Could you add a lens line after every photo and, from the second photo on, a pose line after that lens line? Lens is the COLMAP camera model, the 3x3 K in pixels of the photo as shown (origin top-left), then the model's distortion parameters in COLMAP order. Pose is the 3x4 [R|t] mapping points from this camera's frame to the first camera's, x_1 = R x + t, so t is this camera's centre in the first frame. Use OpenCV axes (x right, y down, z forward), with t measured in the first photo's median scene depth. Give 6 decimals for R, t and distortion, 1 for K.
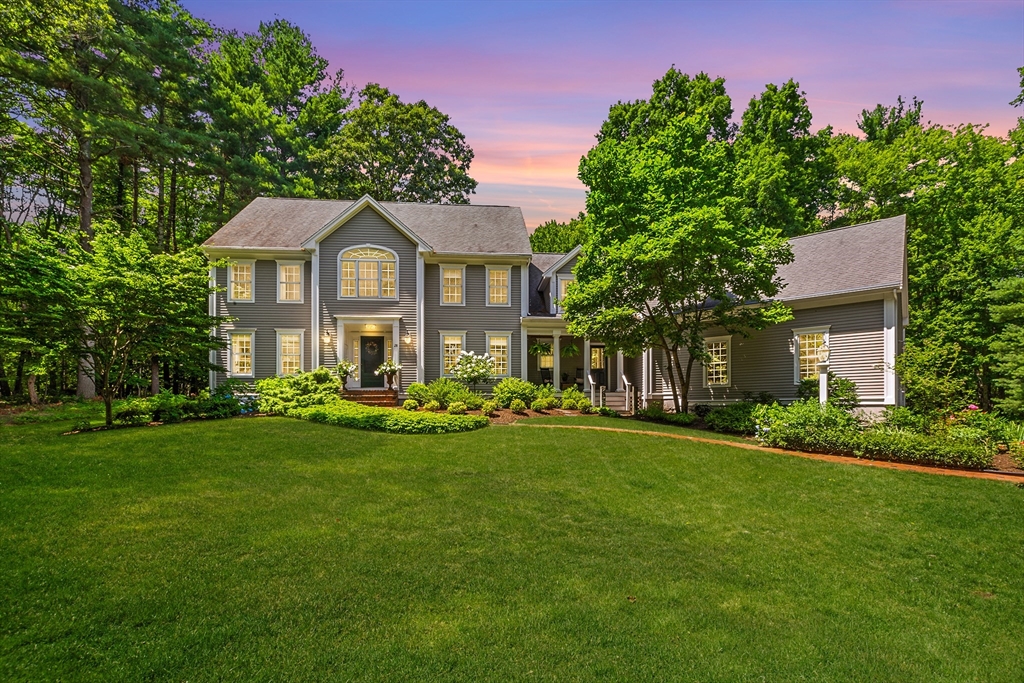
lens RADIAL K [[473.8, 0, 512.7], [0, 473.8, 398.7], [0, 0, 1]] dist [0.000957, 0.001077]
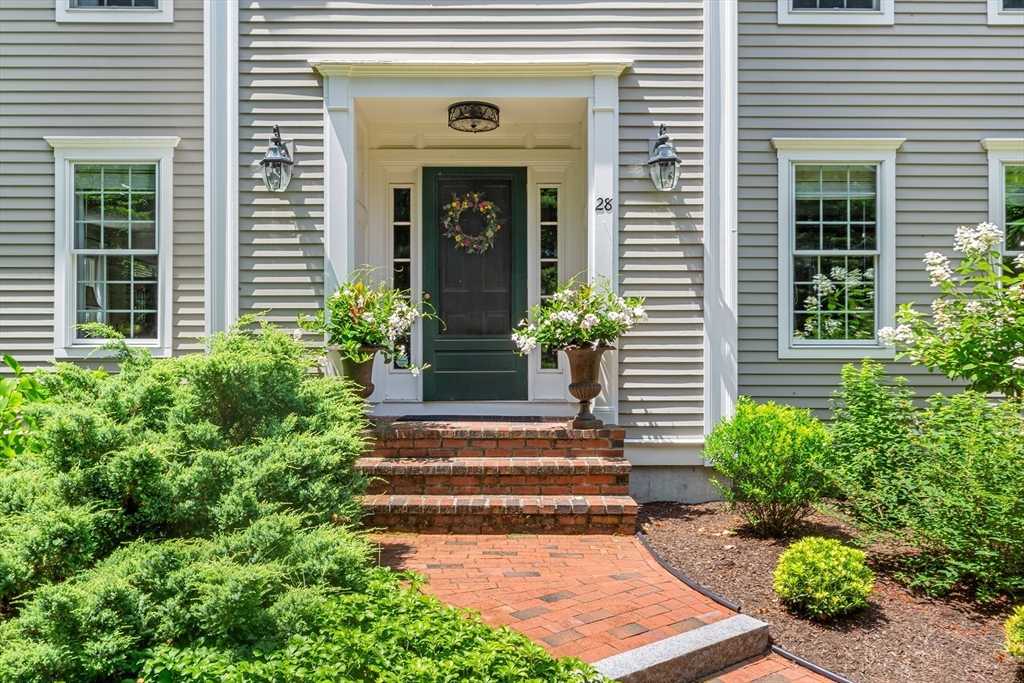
lens RADIAL K [[861.2, 0, 512.0], [0, 861.2, 340.8], [0, 0, 1]] dist [-0.001911, -0.000252]
pose [[0.995479, -0.004976, -0.094855, -0.259225], [0.004900, 0.999987, -0.001037, -0.054630], [0.094859, 0.000568, 0.995491, 0.647644]]
